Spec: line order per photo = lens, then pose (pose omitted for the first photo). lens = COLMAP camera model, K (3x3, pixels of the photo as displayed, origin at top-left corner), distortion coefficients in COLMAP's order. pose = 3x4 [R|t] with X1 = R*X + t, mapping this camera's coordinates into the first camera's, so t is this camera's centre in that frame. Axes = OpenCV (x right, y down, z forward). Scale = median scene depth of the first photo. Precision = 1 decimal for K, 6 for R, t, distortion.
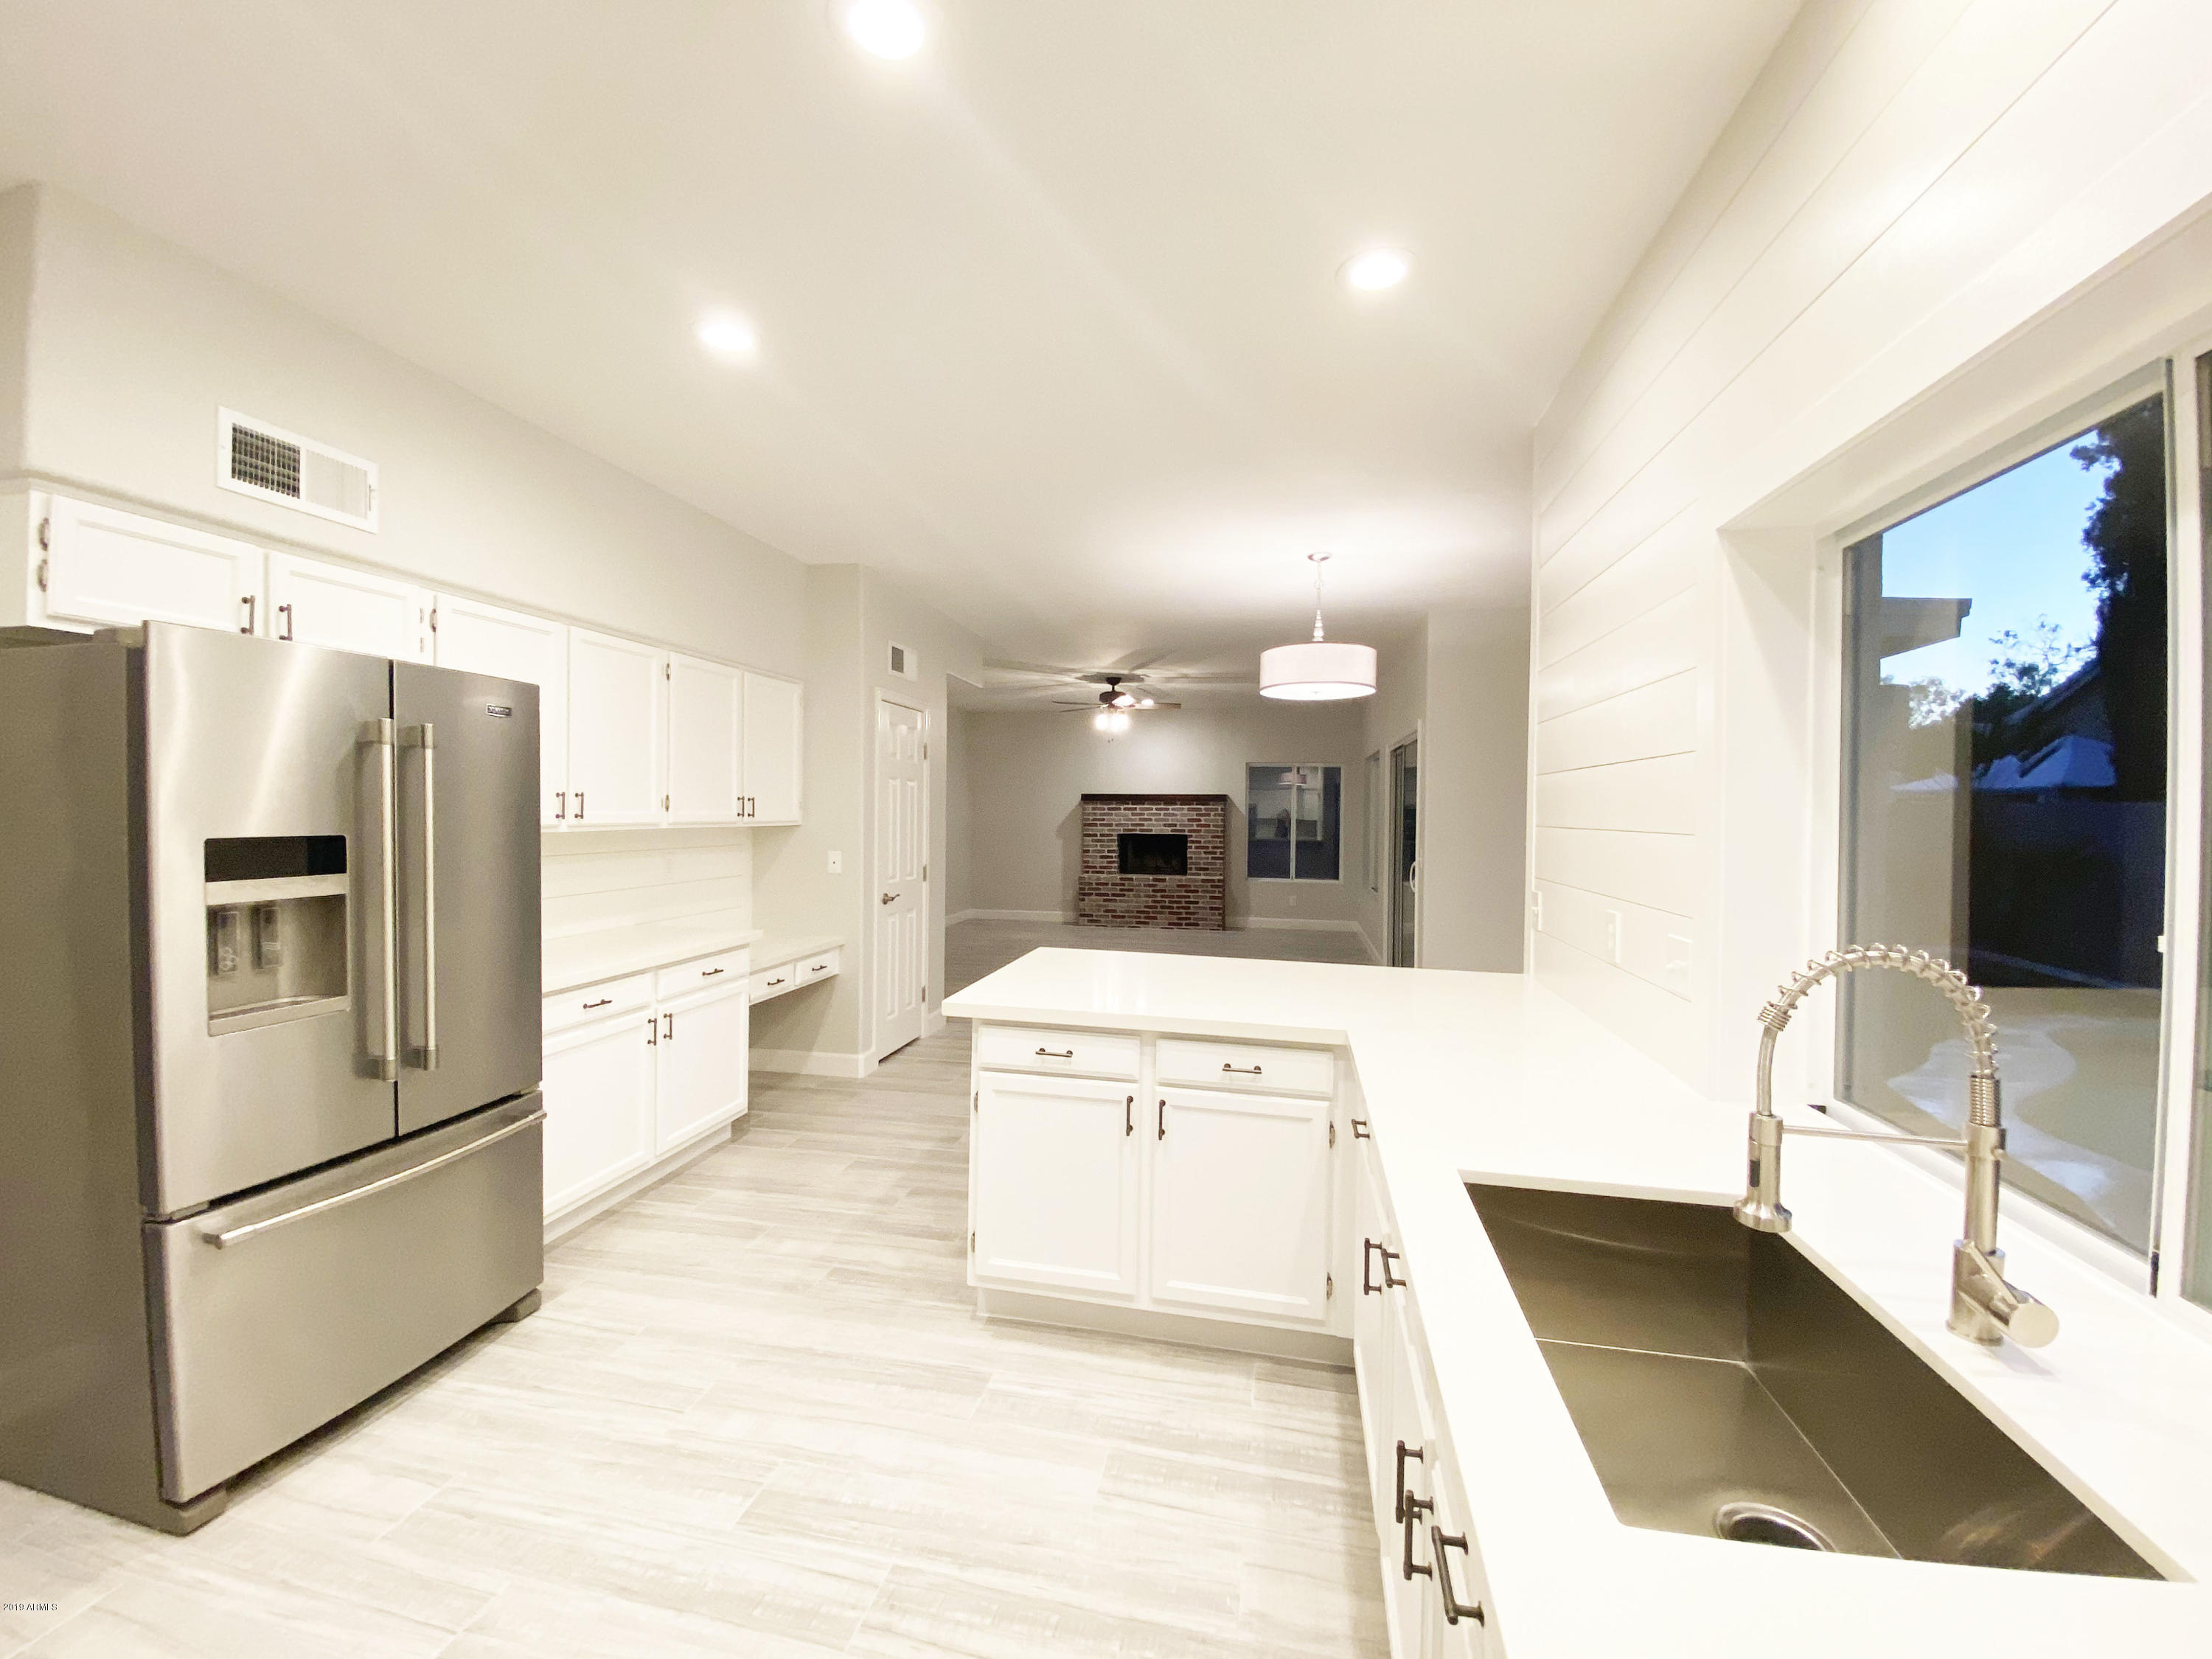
lens RADIAL K [[887.4, 0, 1109.1], [0, 887.4, 827.5], [0, 0, 1]] dist [0.054413, -0.036445]
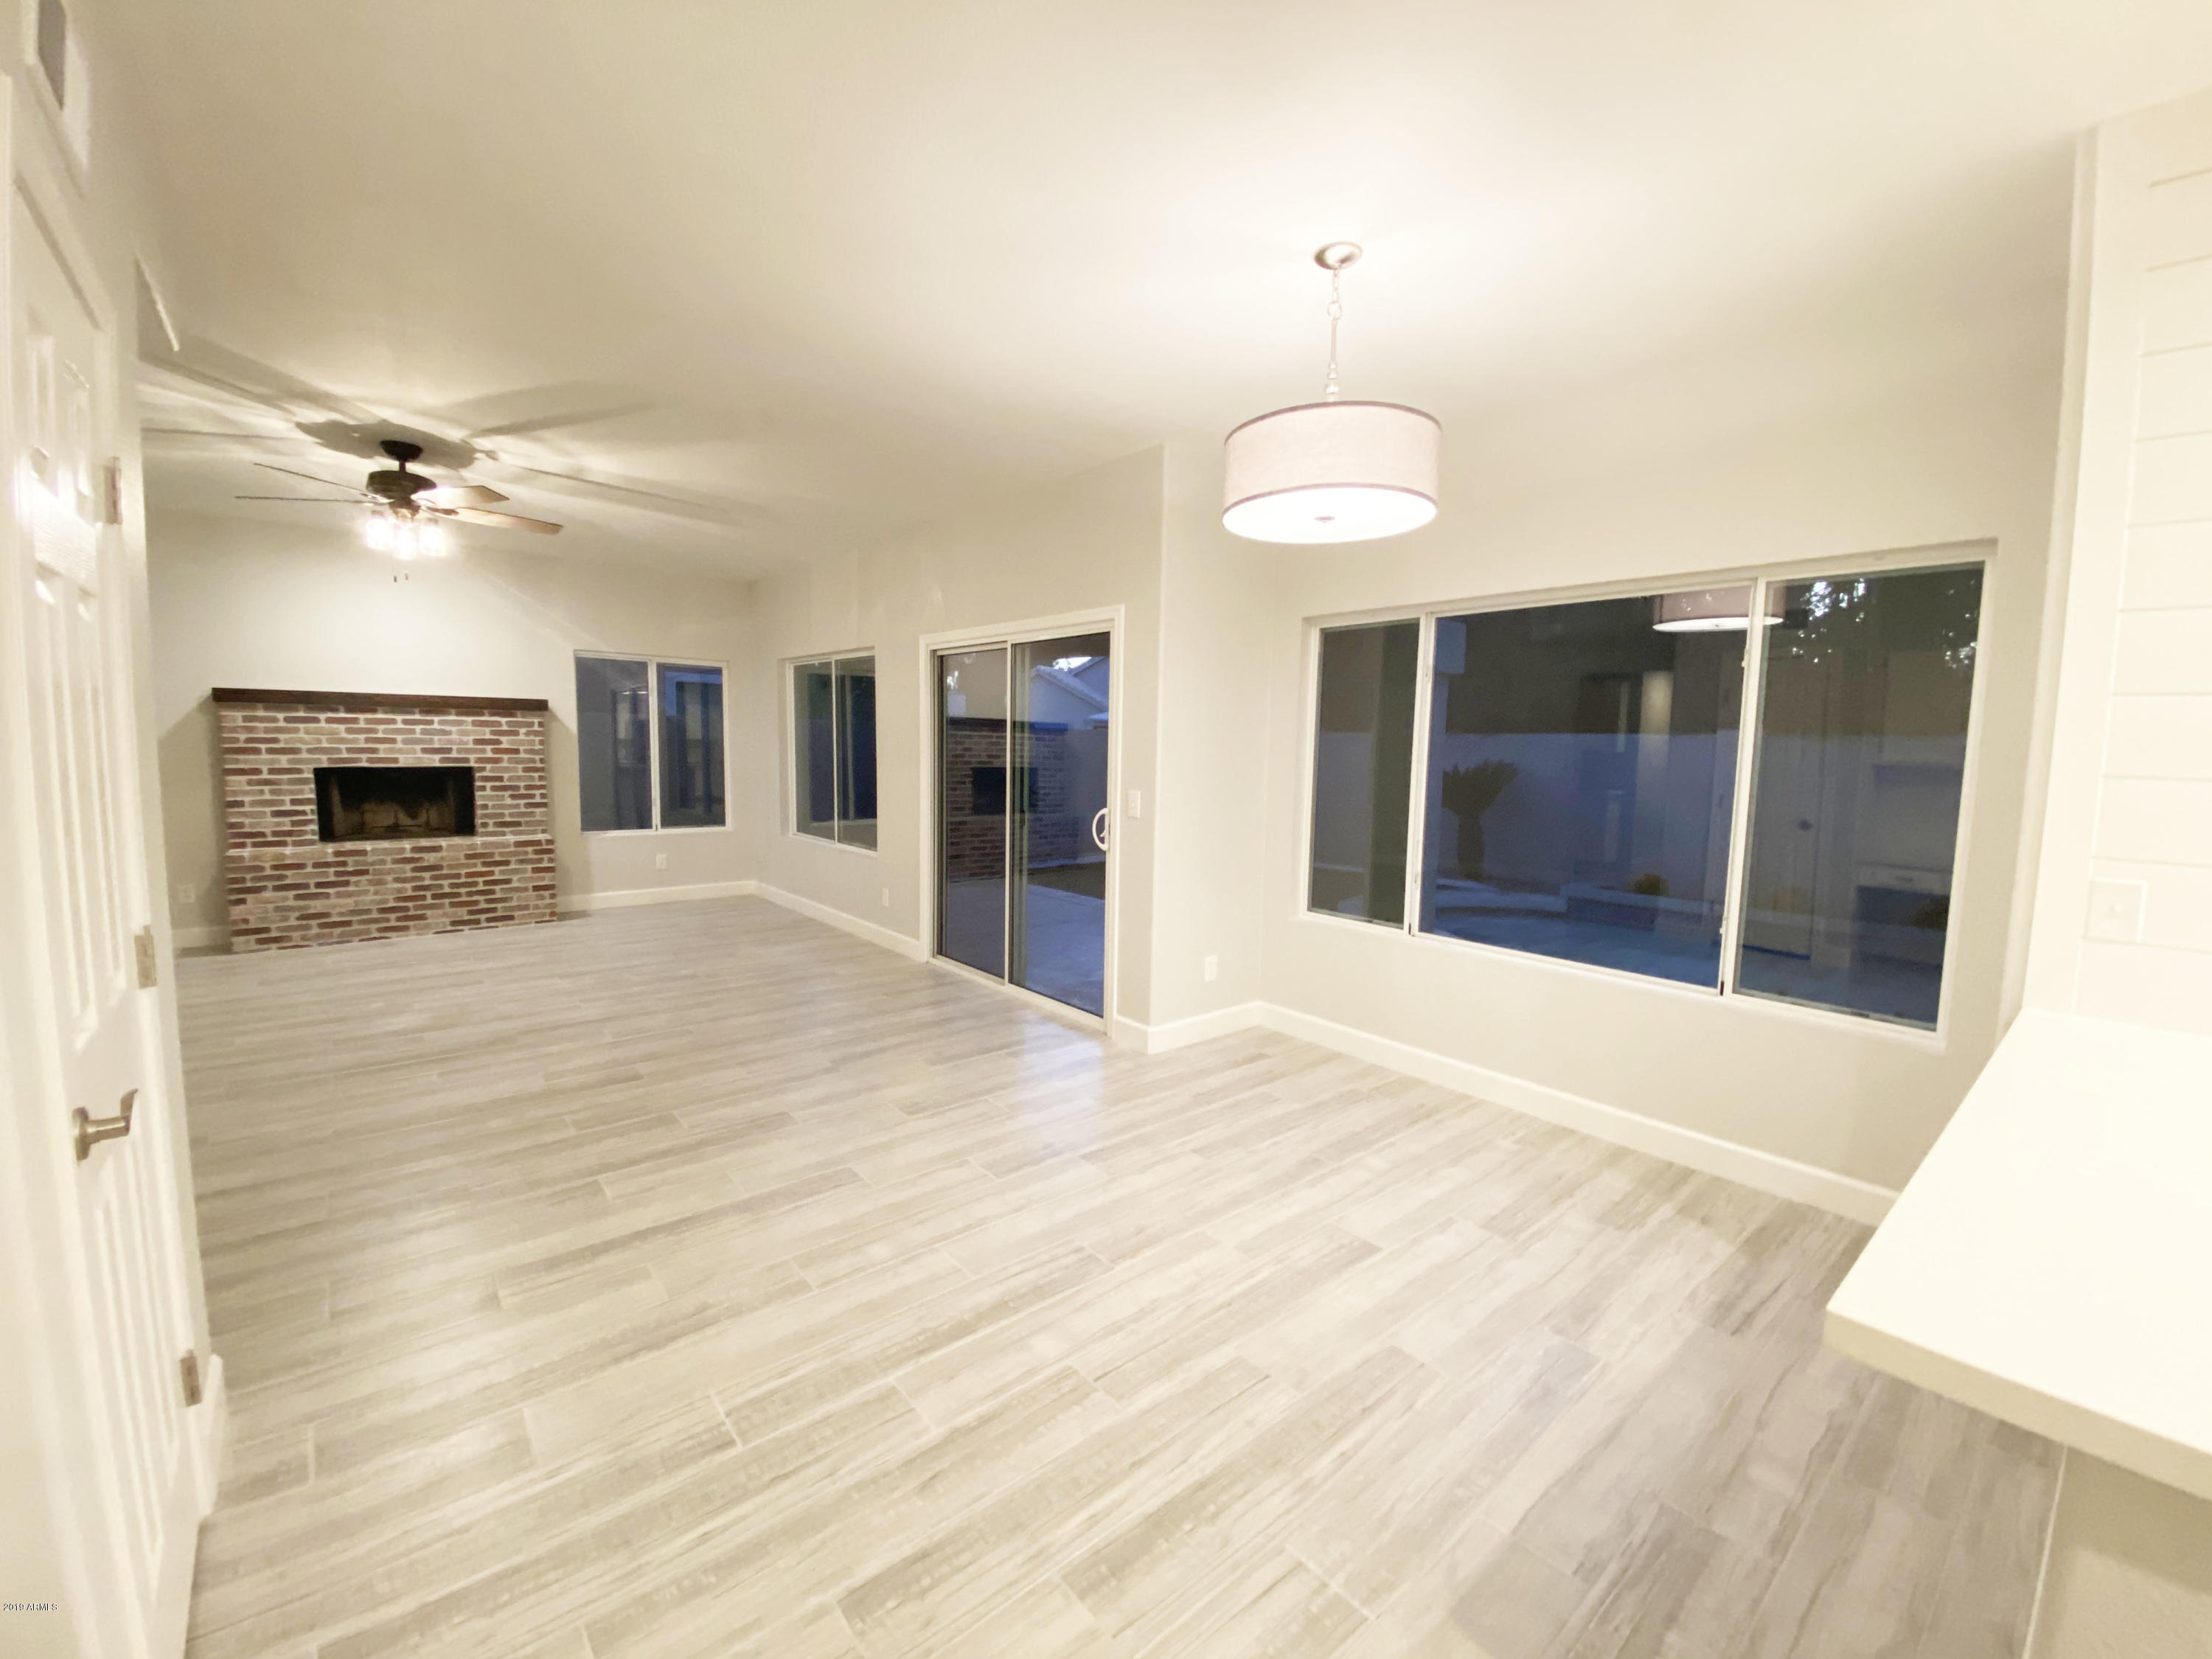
lens RADIAL K [[903.5, 0, 1096.7], [0, 903.5, 827.9], [0, 0, 1]] dist [0.008178, -0.010206]
pose [[0.628884, -0.071967, 0.774161, -0.362399], [0.000349, 0.995733, 0.092281, -0.020932], [-0.777499, -0.057764, 0.626226, 0.954335]]
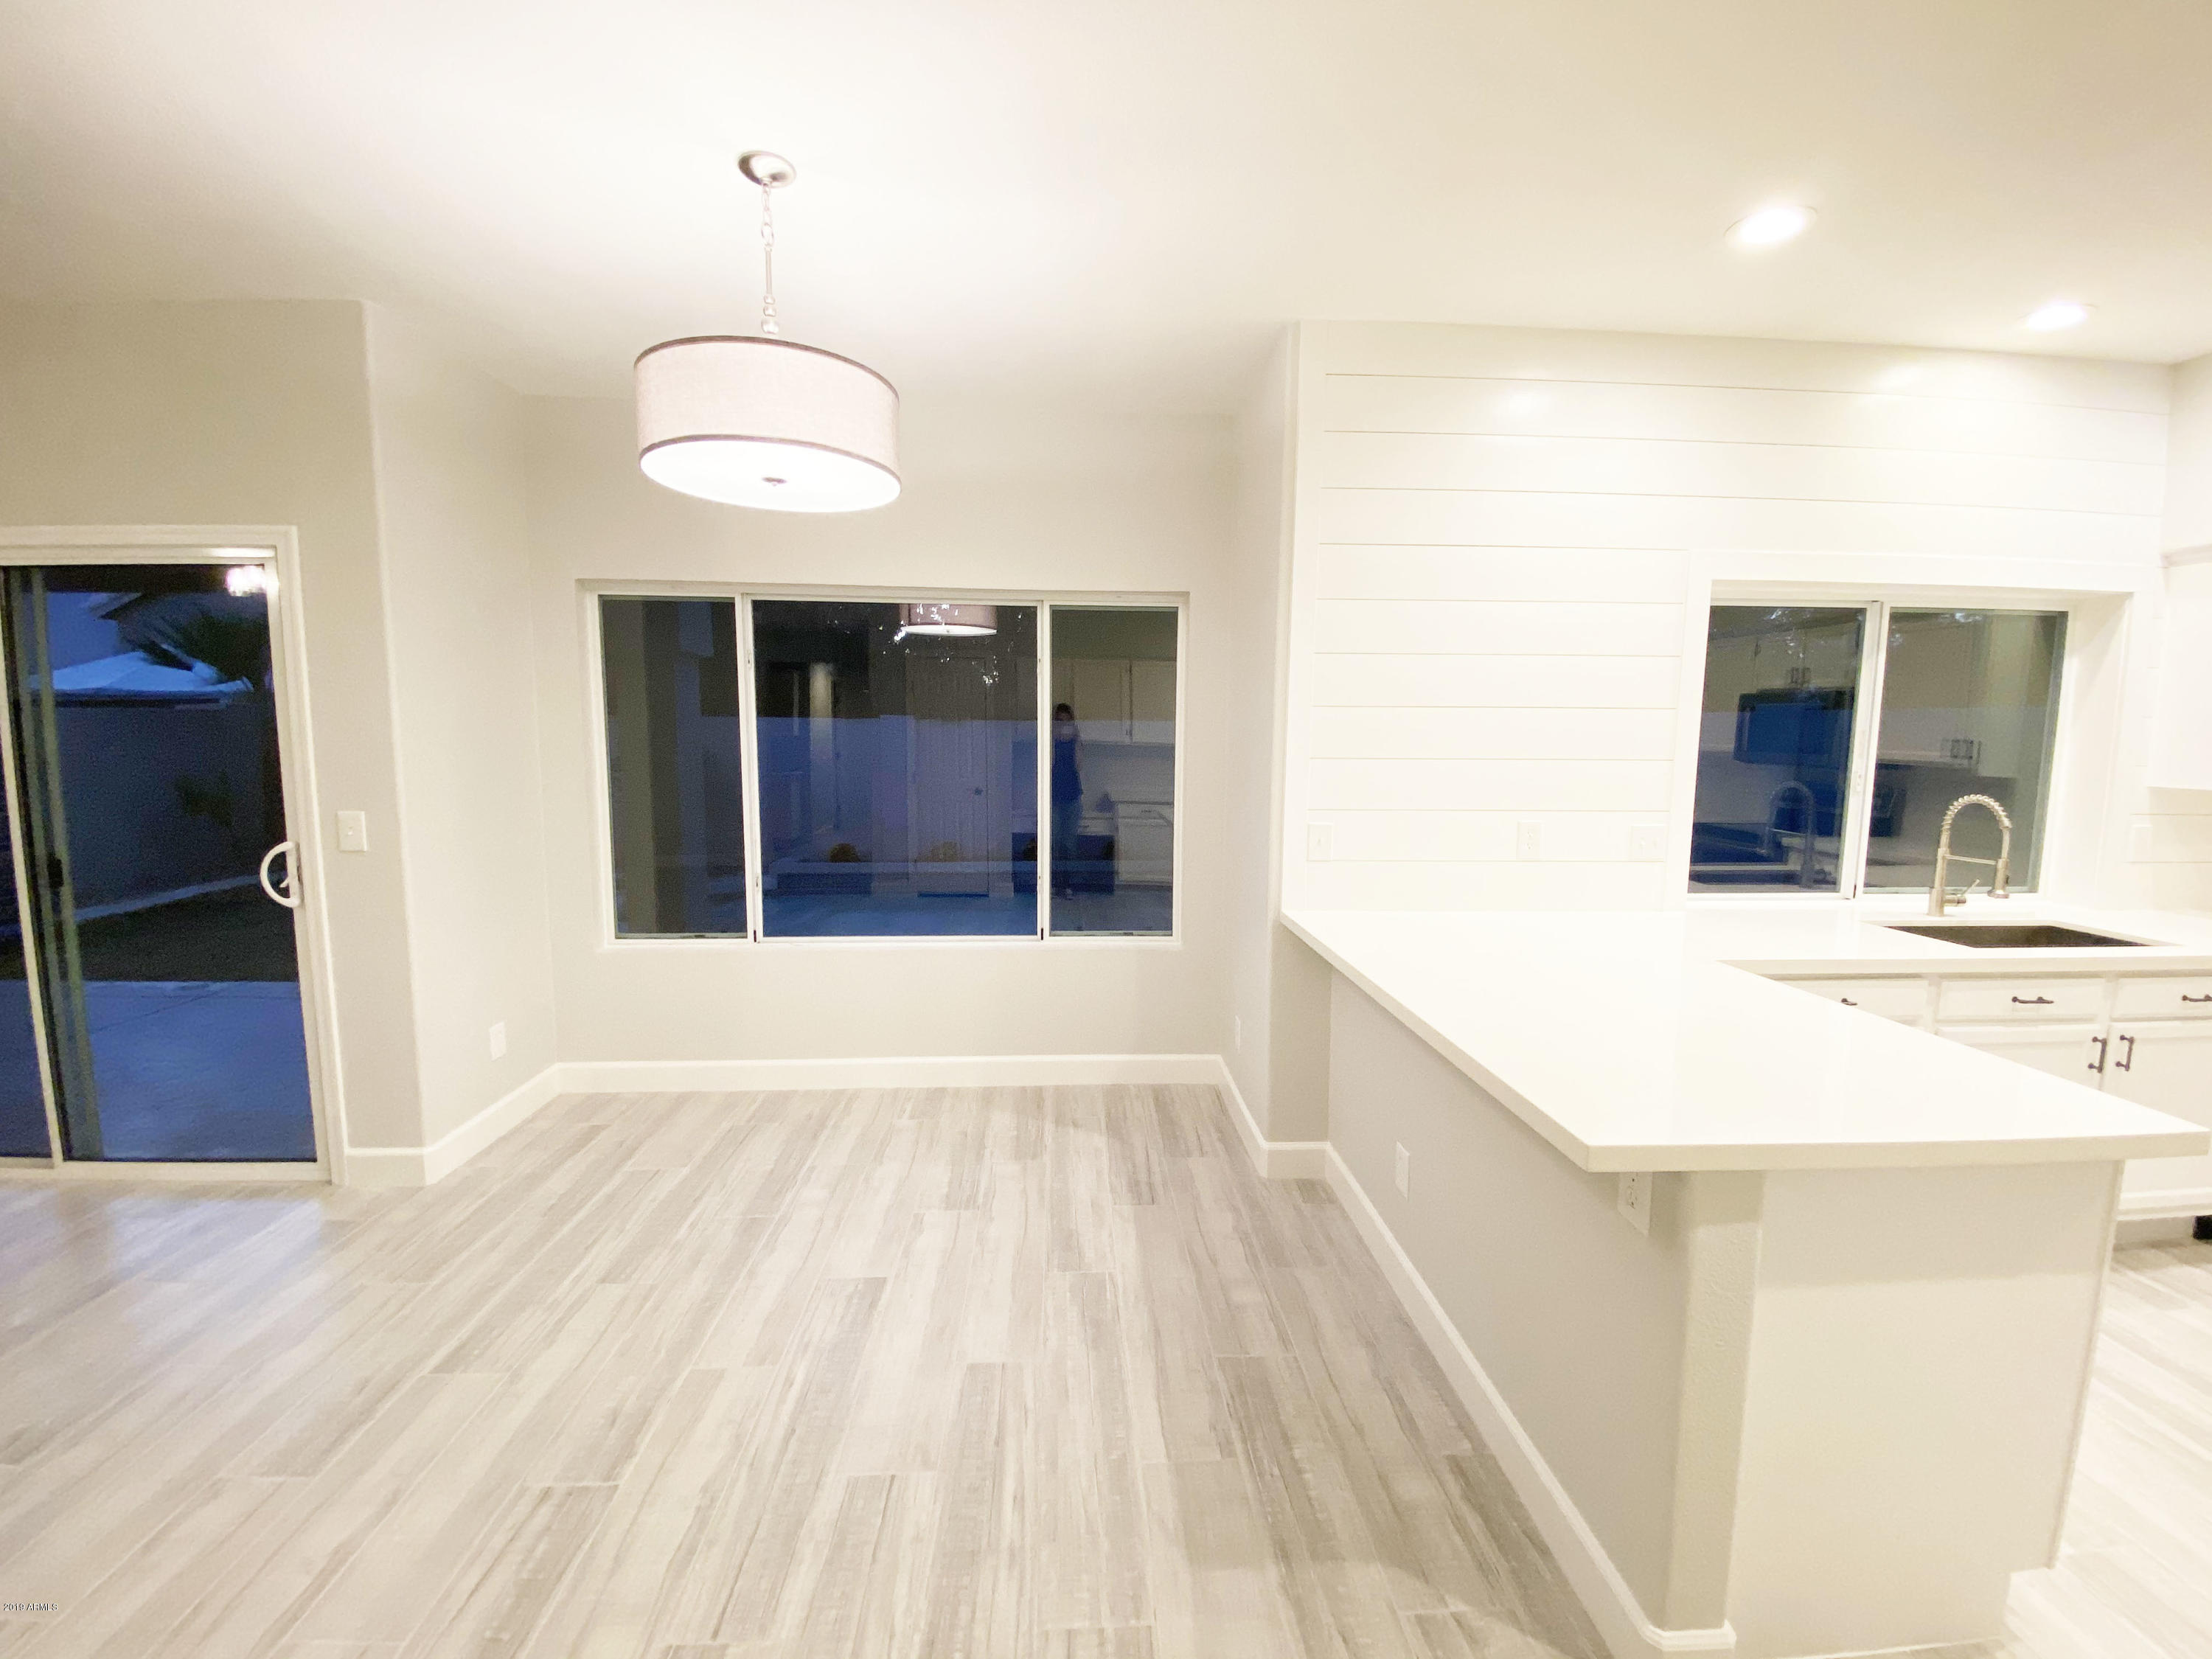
lens RADIAL K [[904.3, 0, 1111.8], [0, 904.3, 823.5], [0, 0, 1]] dist [0.024025, -0.020741]
pose [[-0.248200, -0.110279, 0.962411, -0.348002], [0.007367, 0.993255, 0.115713, -0.037581], [-0.968681, 0.035810, -0.245713, 1.203204]]
